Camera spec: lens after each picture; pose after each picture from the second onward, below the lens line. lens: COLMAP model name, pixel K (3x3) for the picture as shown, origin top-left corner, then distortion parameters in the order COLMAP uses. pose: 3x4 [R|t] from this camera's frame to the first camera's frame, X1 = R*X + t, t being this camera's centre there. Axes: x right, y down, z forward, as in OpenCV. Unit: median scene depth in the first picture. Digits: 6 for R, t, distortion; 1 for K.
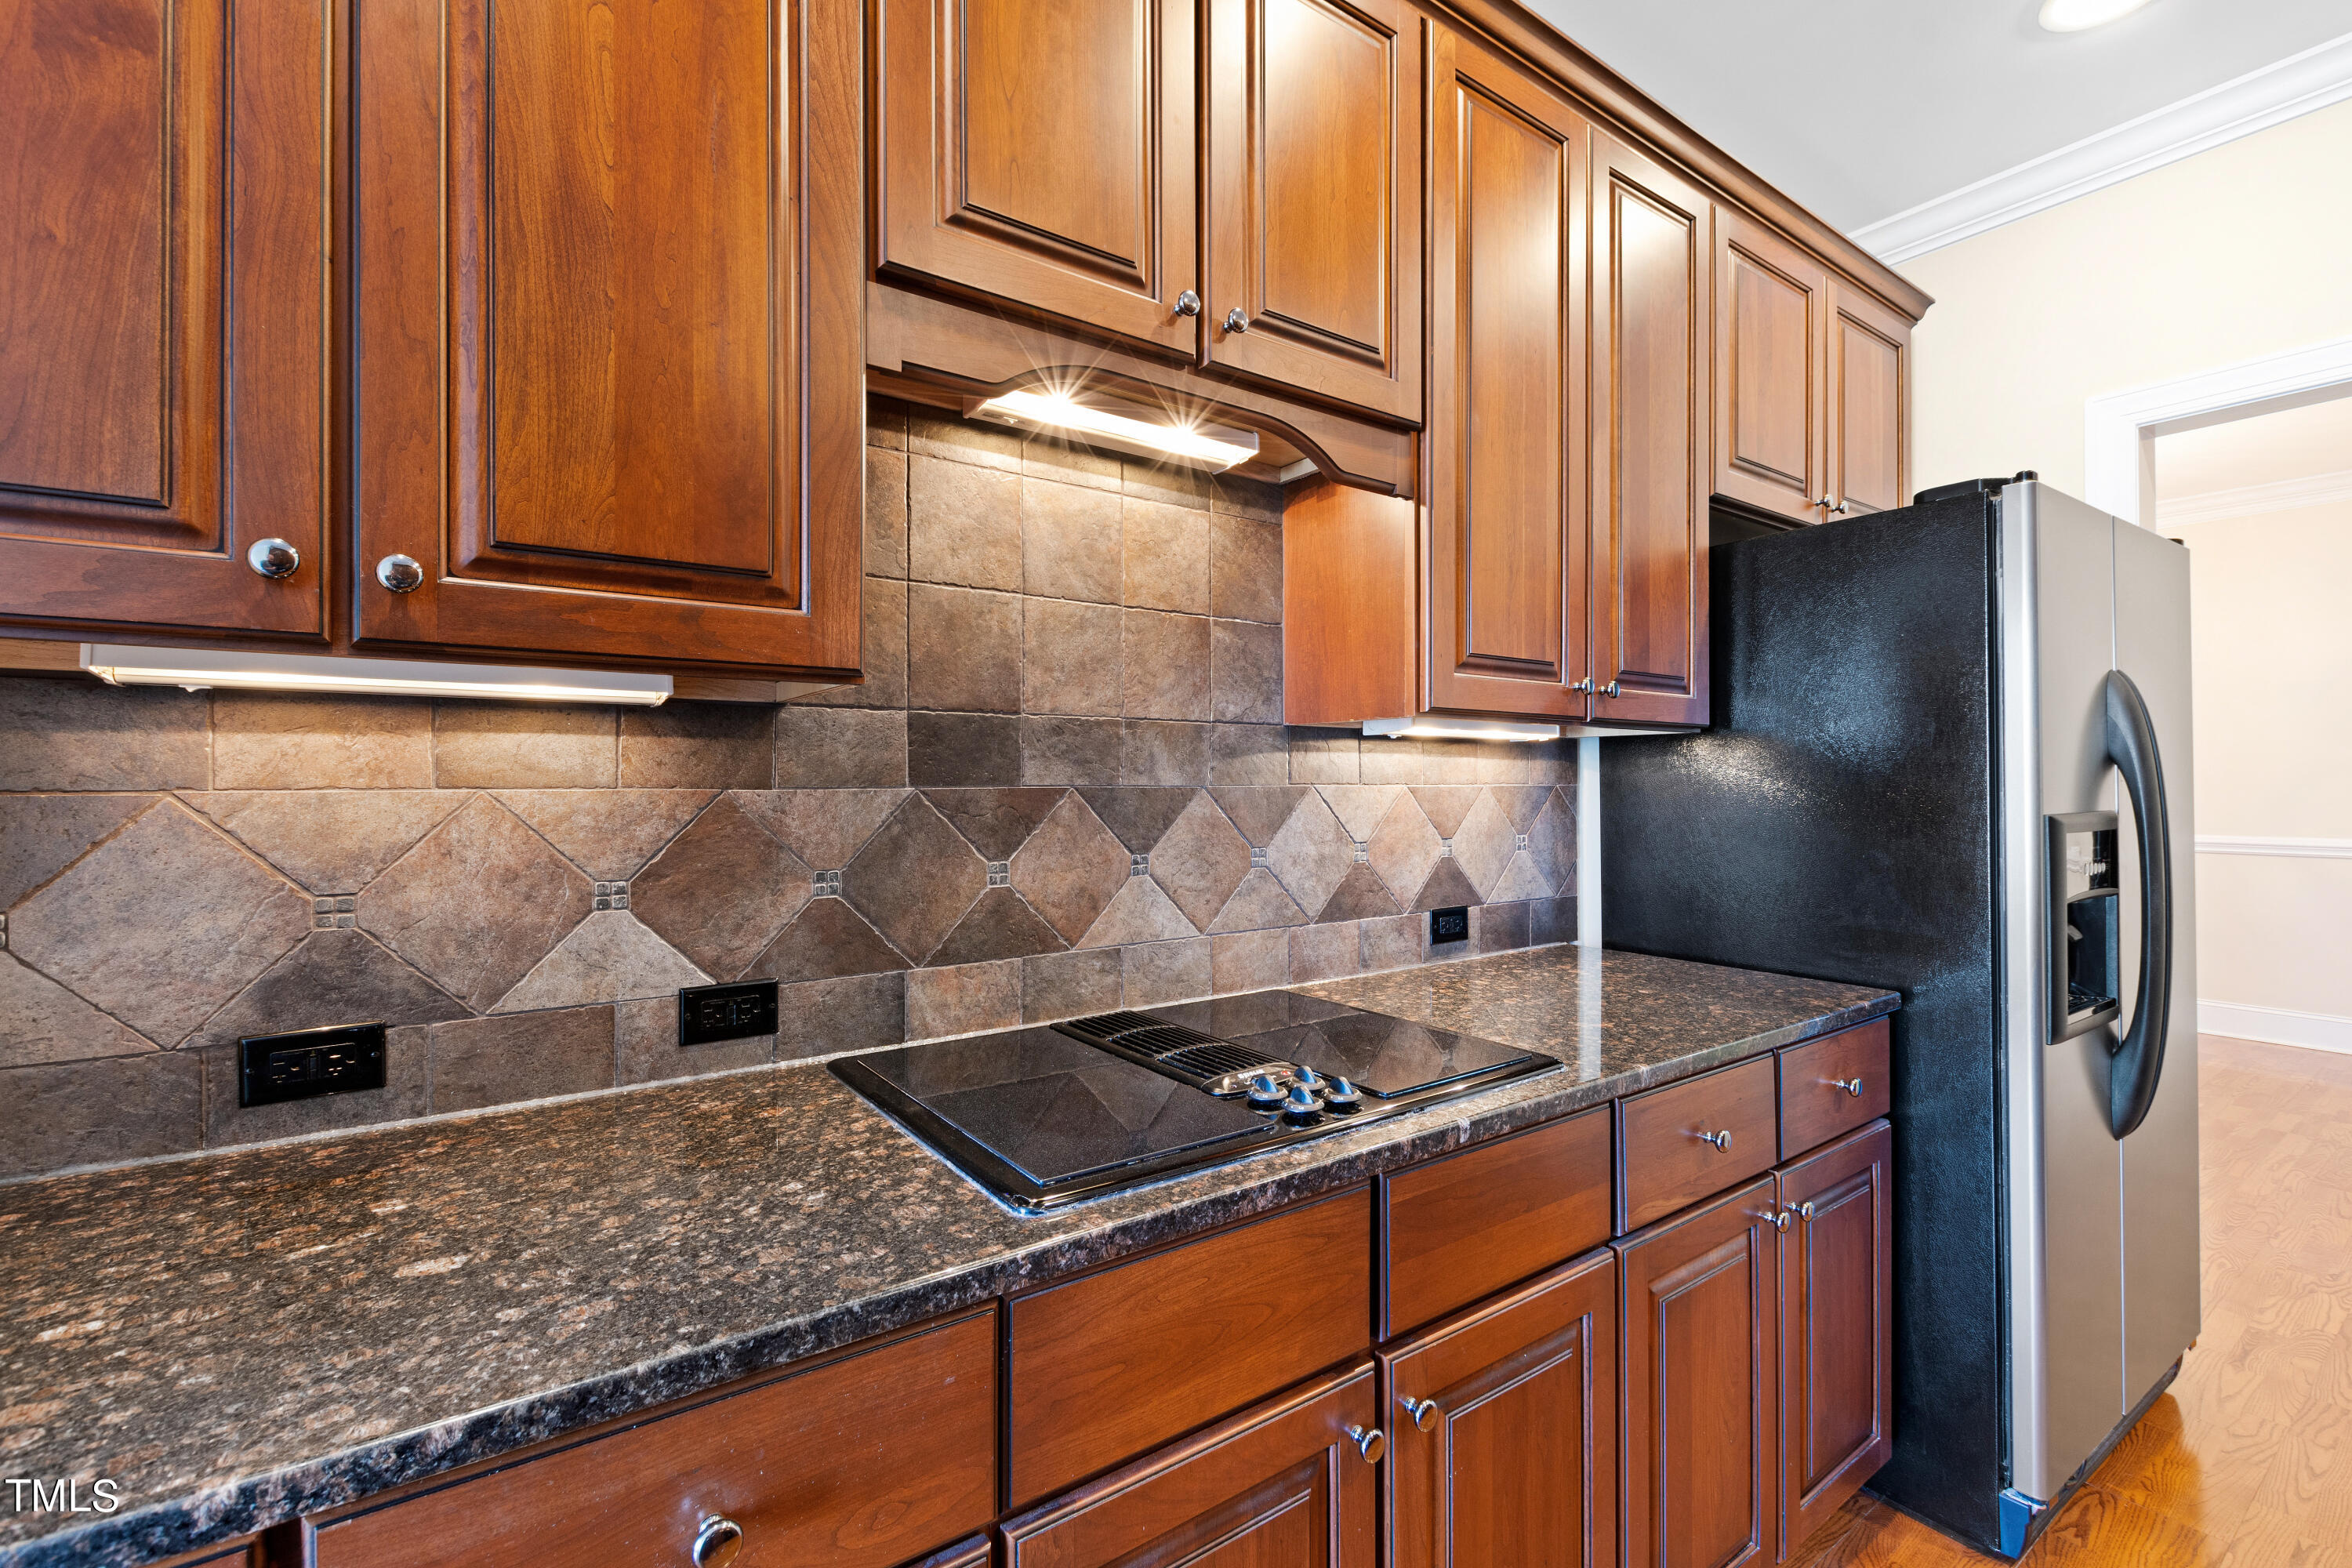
lens RADIAL K [[1009.1, 0, 1157.8], [0, 1009.1, 782.6], [0, 0, 1]] dist [-0.000002, -0.000034]
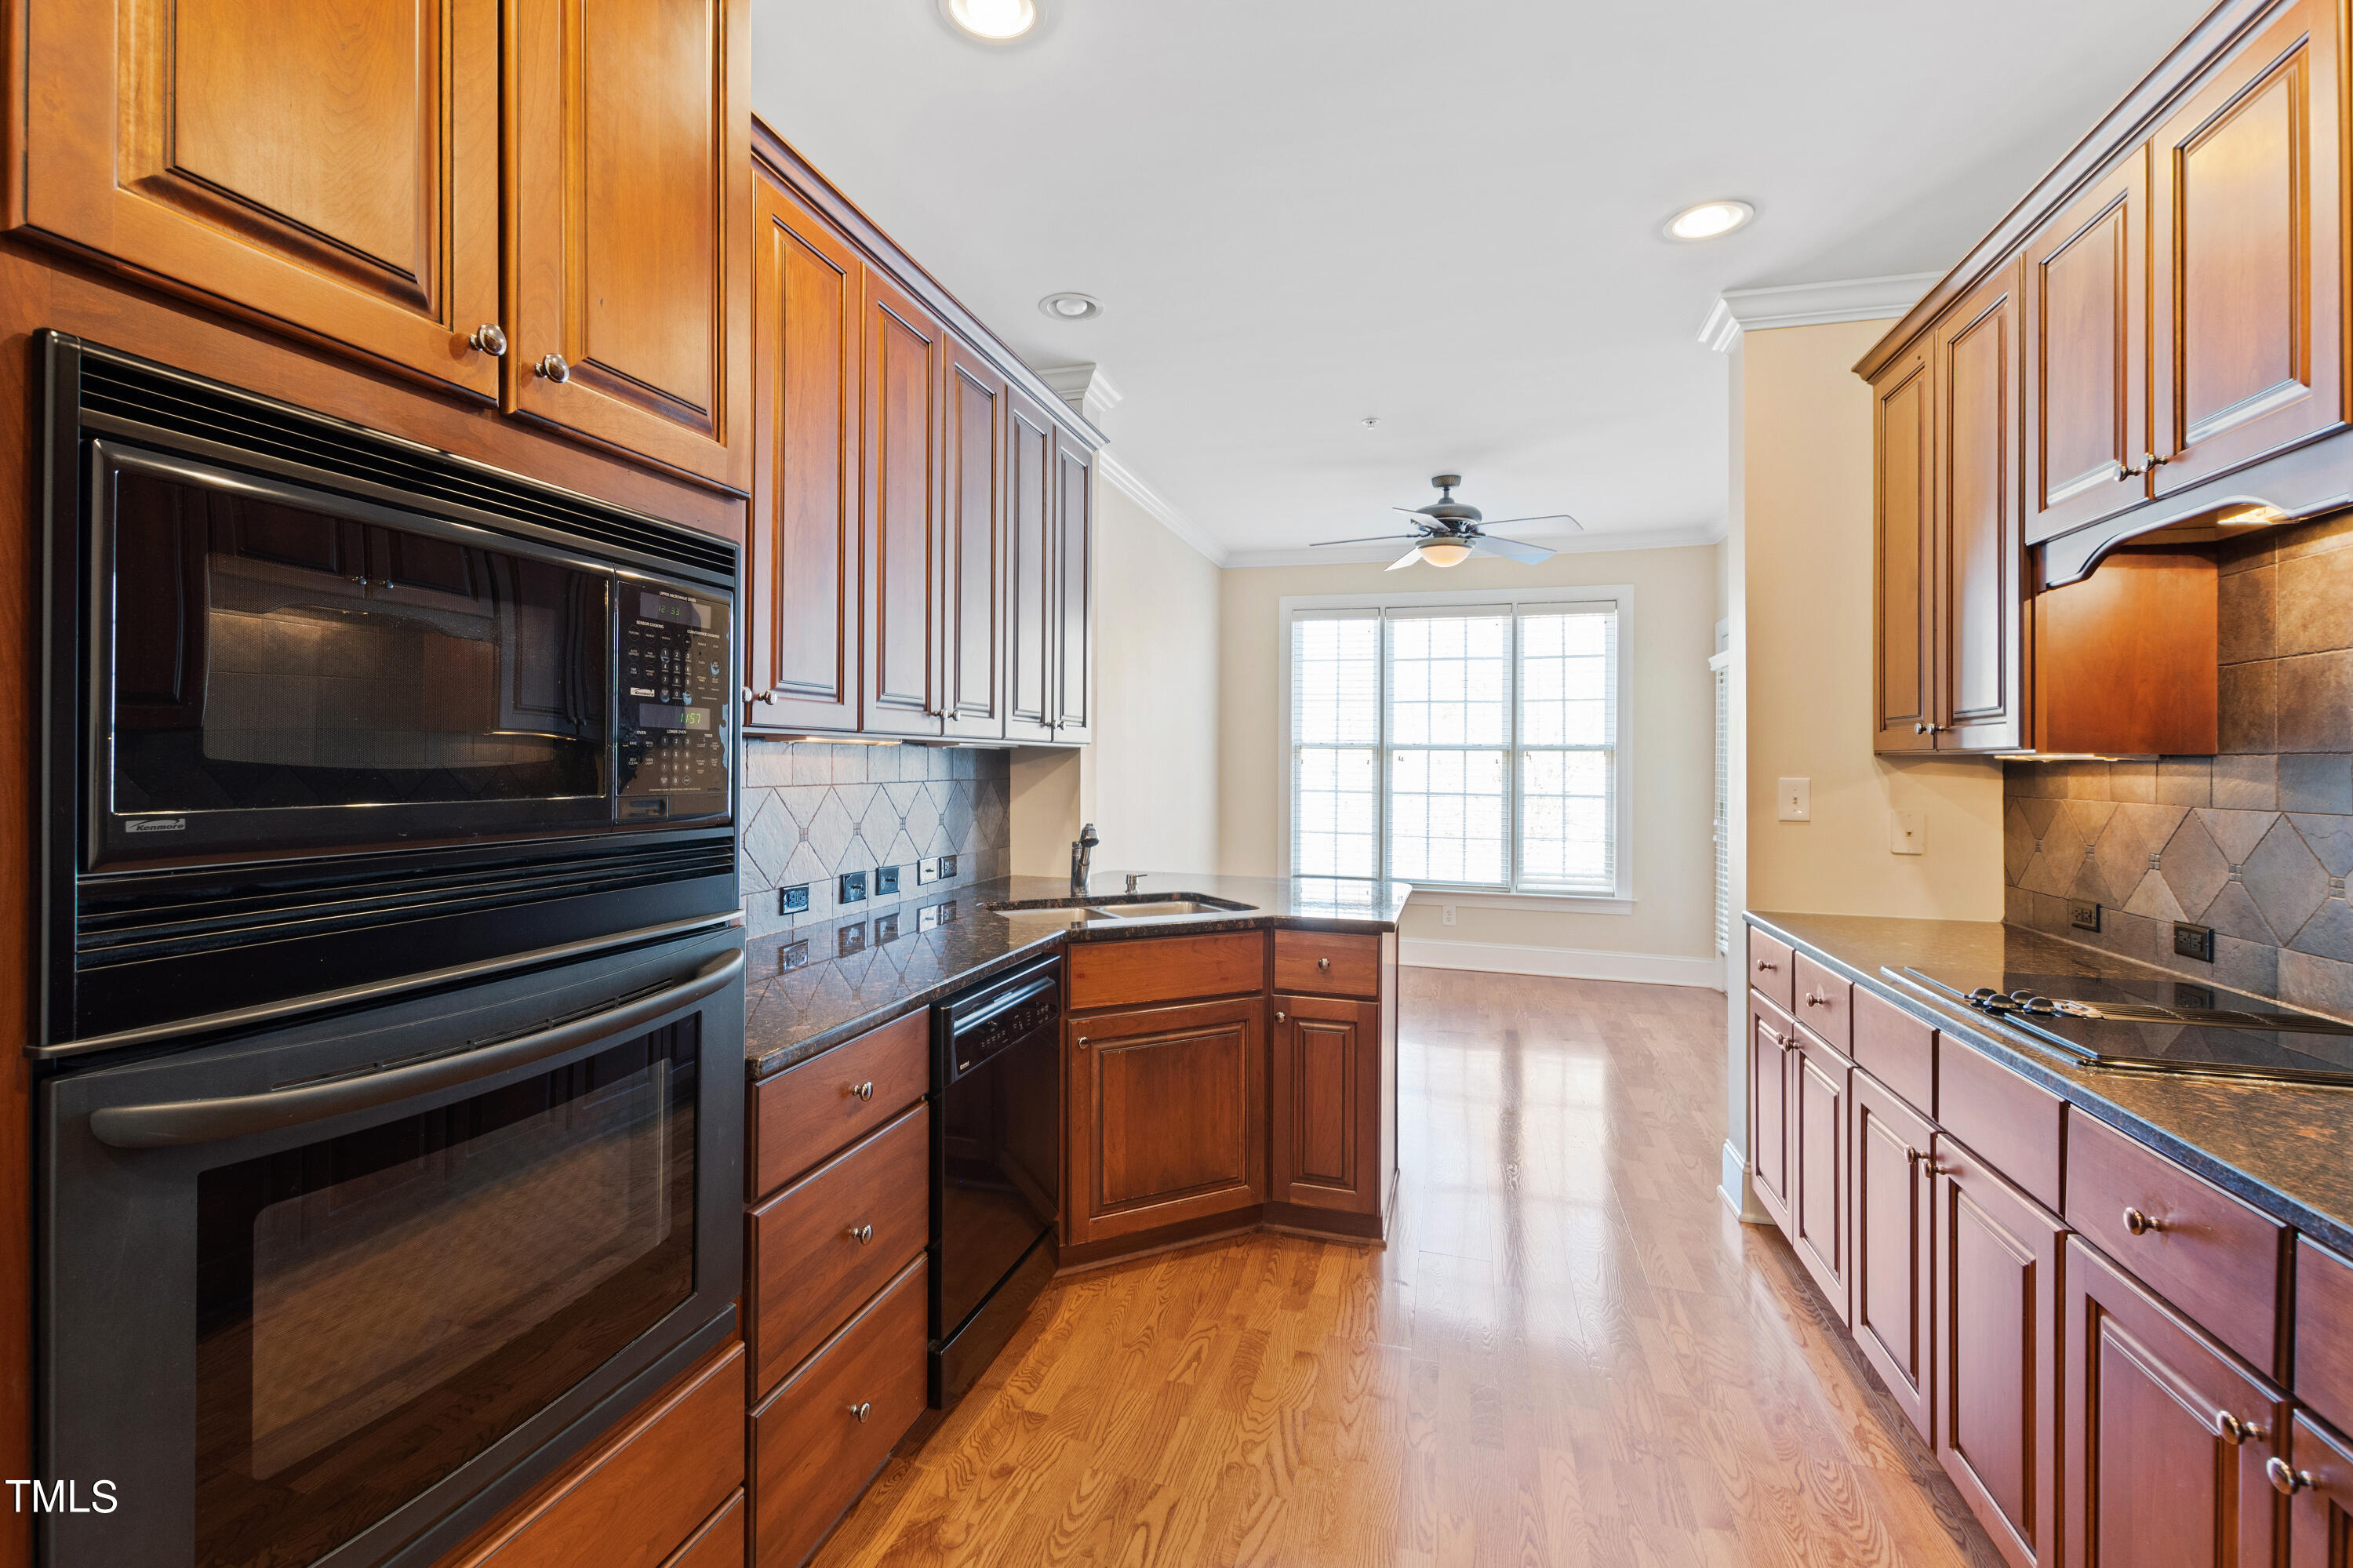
lens RADIAL K [[1066.9, 0, 1141.1], [0, 1066.9, 749.3], [0, 0, 1]] dist [0.023532, -0.000447]
pose [[-0.782076, -0.011285, -0.623080, 1.579015], [-0.007863, 0.999935, -0.008242, -0.046188], [0.623133, -0.001546, -0.782114, 1.020471]]
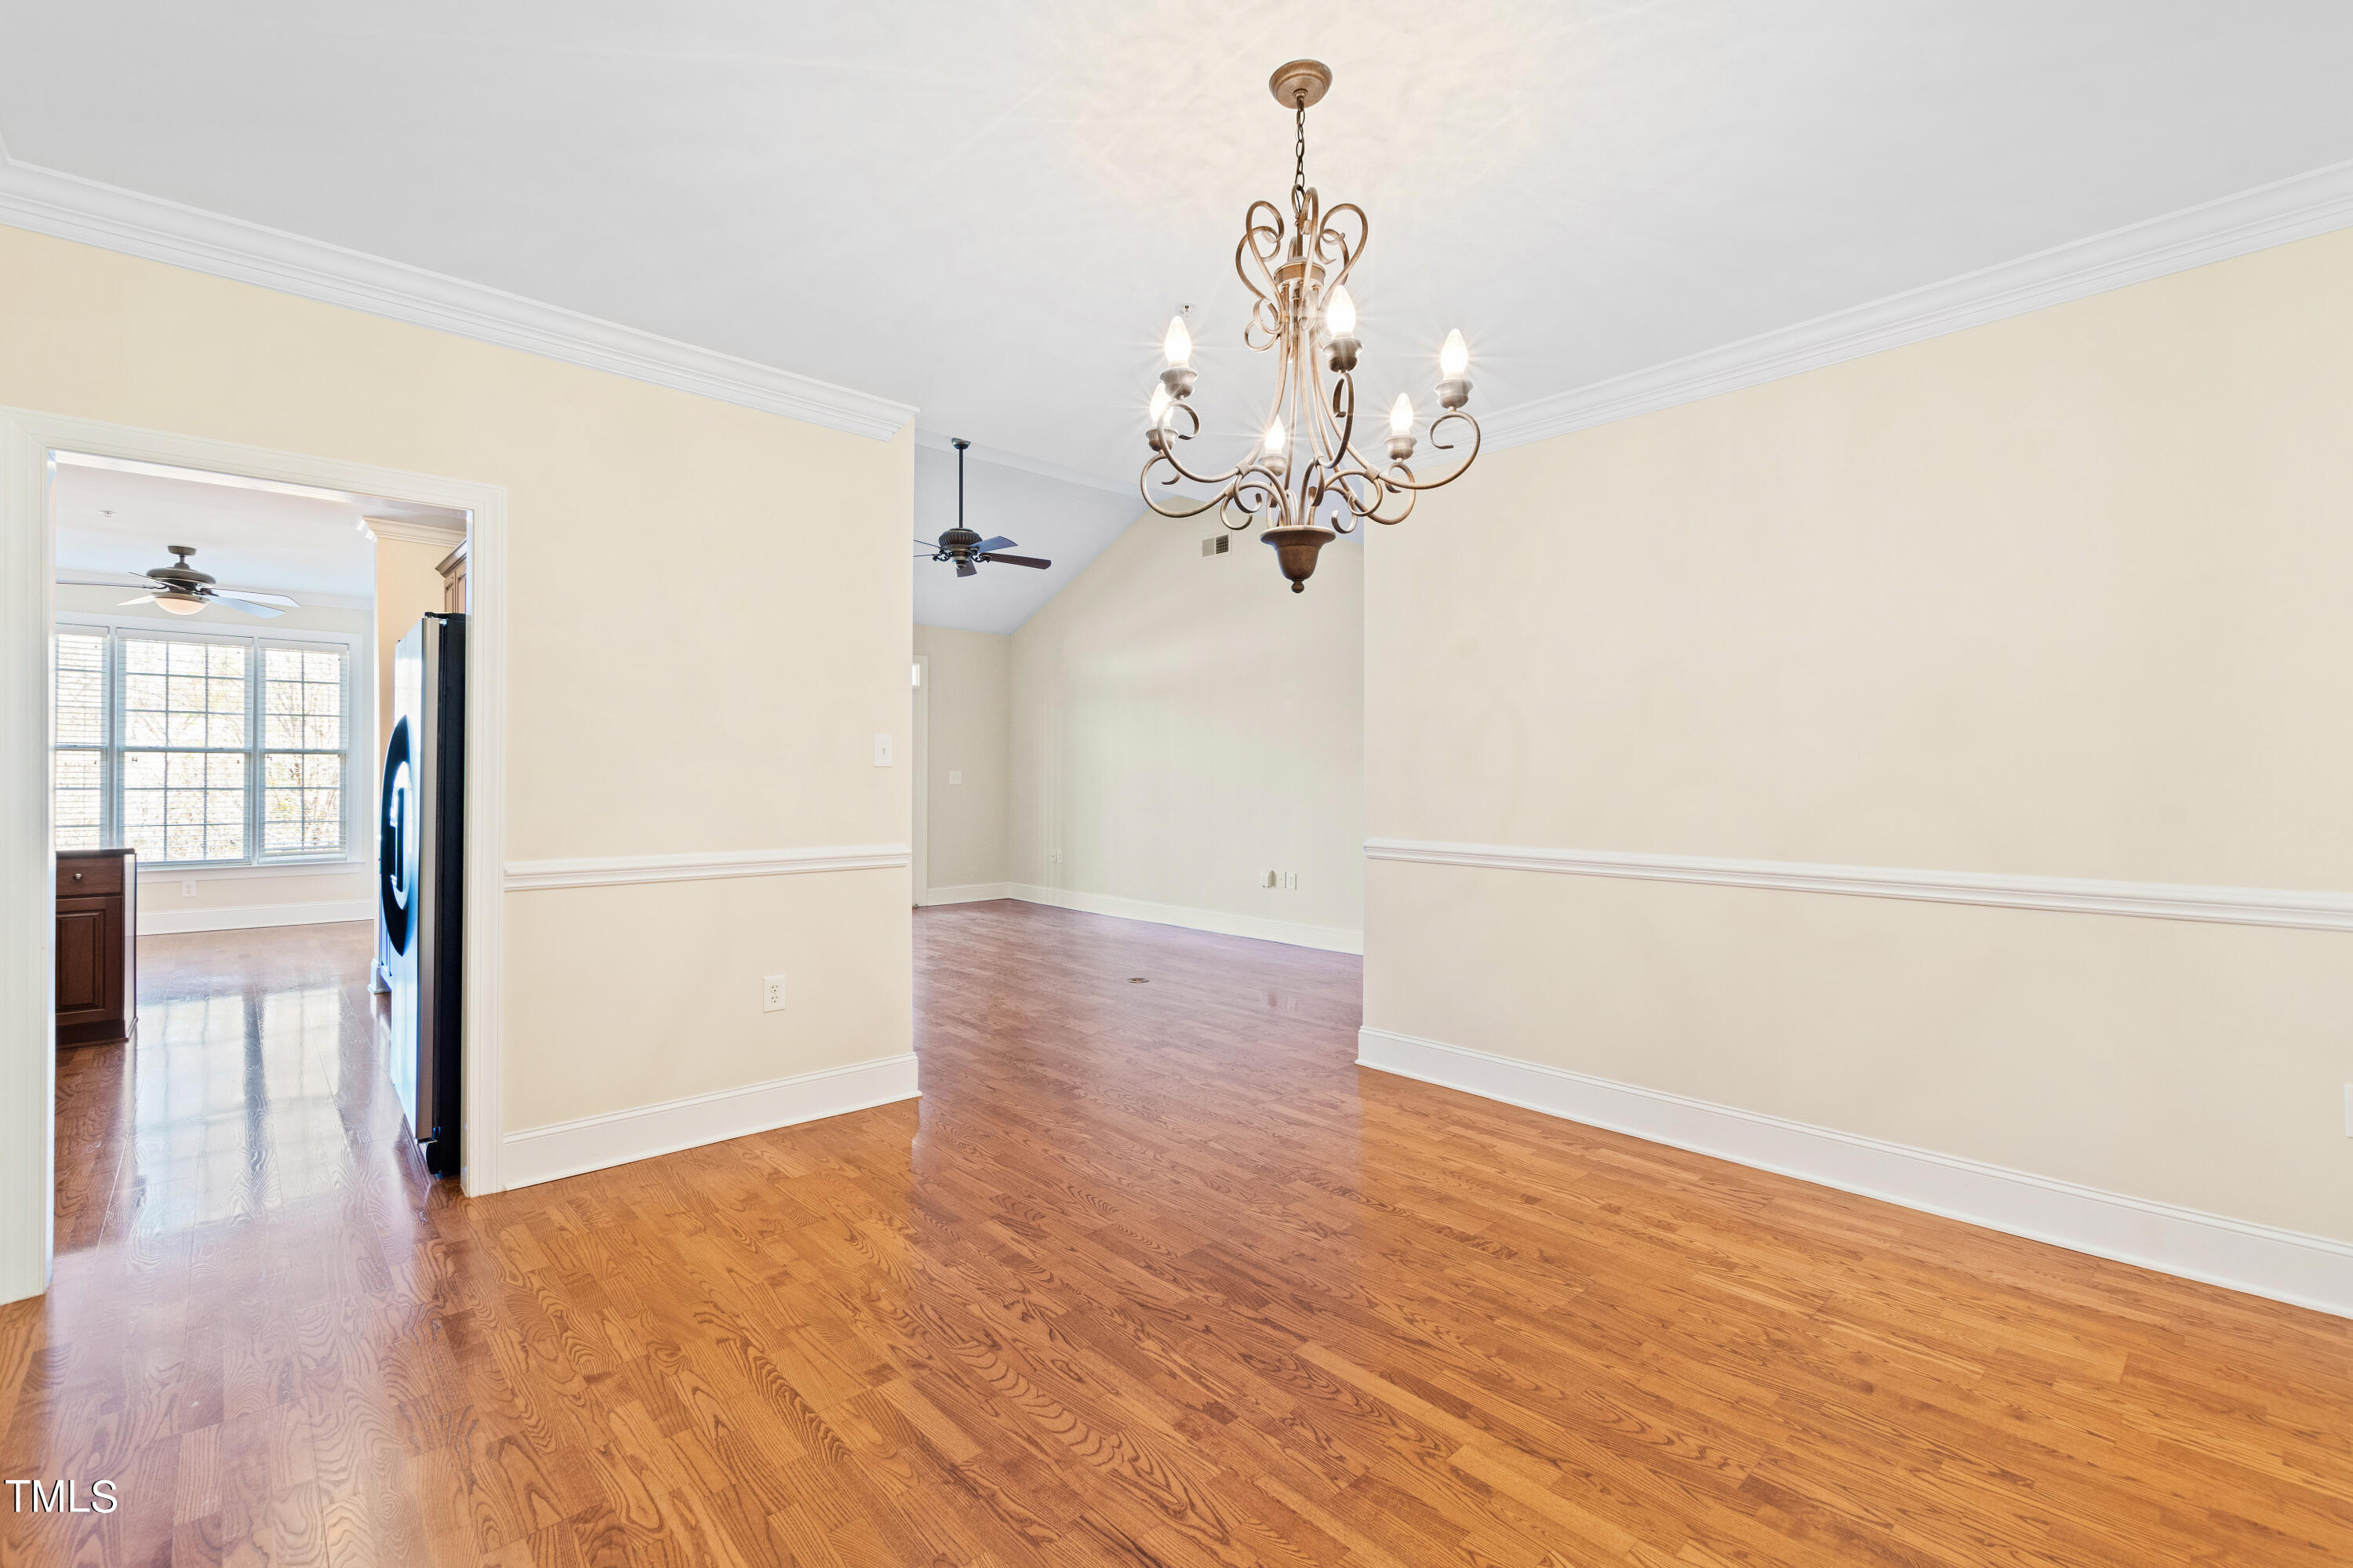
lens RADIAL K [[1030.9, 0, 1172.9], [0, 1030.9, 765.8], [0, 0, 1]] dist [-0.001141, -0.000333]
pose [[0.134733, -0.004481, -0.990872, 3.476876], [-0.000686, 0.999989, -0.004615, -0.003631], [0.990882, 0.001301, 0.134728, 2.451820]]
